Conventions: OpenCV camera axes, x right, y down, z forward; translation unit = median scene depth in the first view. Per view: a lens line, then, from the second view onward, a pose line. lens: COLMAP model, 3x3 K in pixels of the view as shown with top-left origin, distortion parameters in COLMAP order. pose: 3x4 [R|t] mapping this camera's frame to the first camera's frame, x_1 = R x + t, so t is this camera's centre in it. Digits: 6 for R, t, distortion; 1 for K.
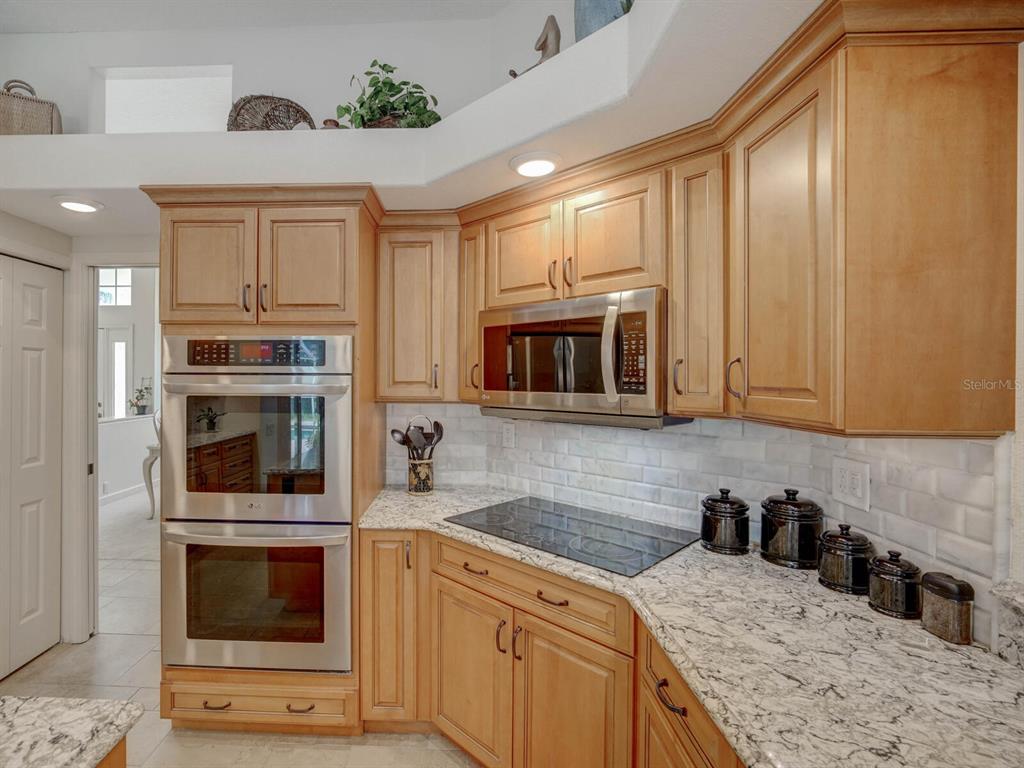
lens RADIAL K [[503.8, 0, 445.6], [0, 503.8, 379.4], [0, 0, 1]] dist [-0.022596, 0.007068]
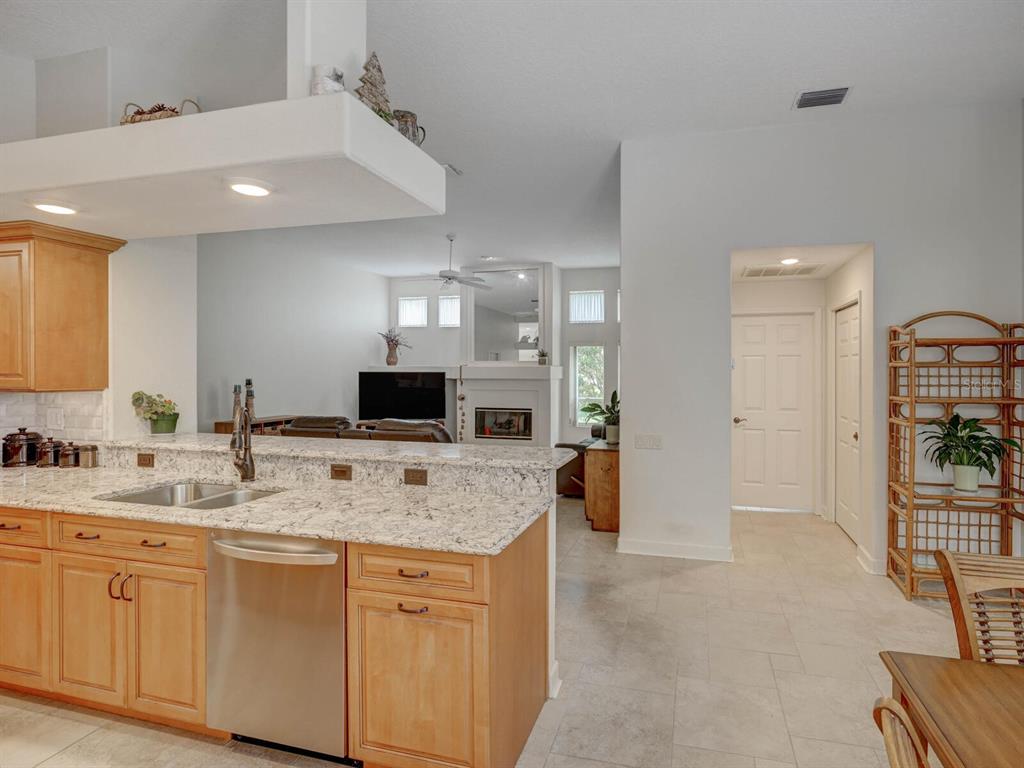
lens RADIAL K [[503.8, 0, 572.0], [0, 503.8, 375.0], [0, 0, 1]] dist [-0.022596, 0.007068]
pose [[0.195900, -0.011495, 0.980556, -0.586216], [0.001562, 0.999934, 0.011410, 0.000354], [-0.980623, -0.000704, 0.195905, -1.119767]]
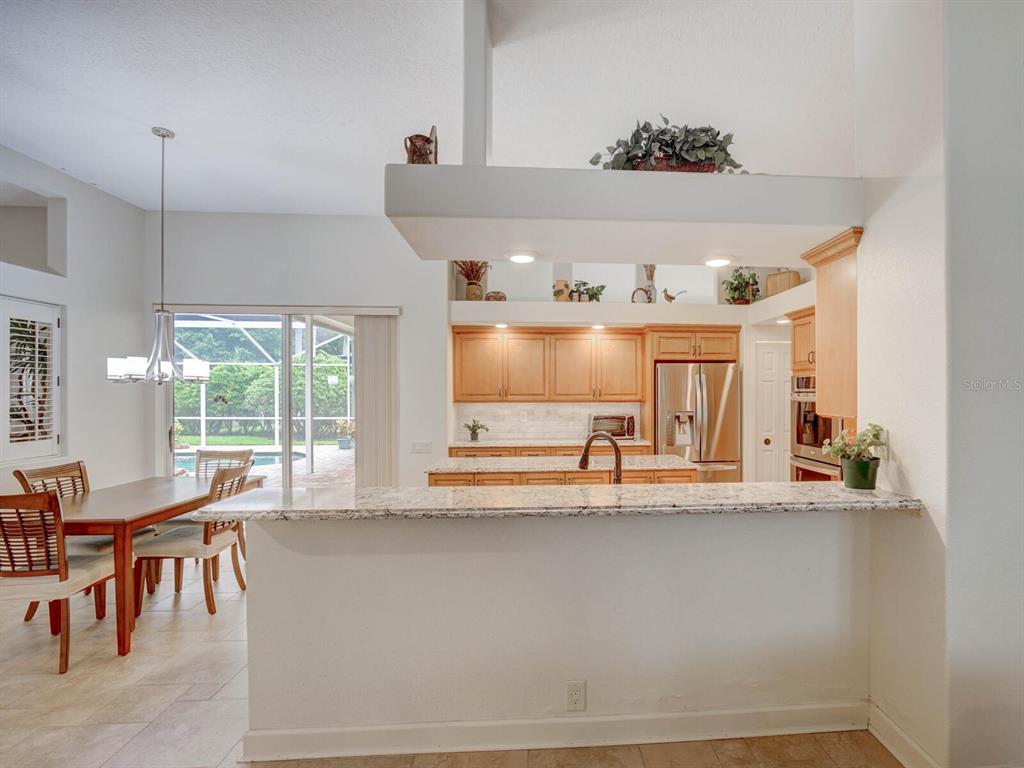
lens RADIAL K [[503.8, 0, 570.1], [0, 503.8, 400.4], [0, 0, 1]] dist [-0.022596, 0.007068]
pose [[0.116939, 0.007606, -0.993110, 1.646238], [-0.003631, 0.999967, 0.007231, 0.015032], [0.993132, 0.002760, 0.116963, -0.298045]]
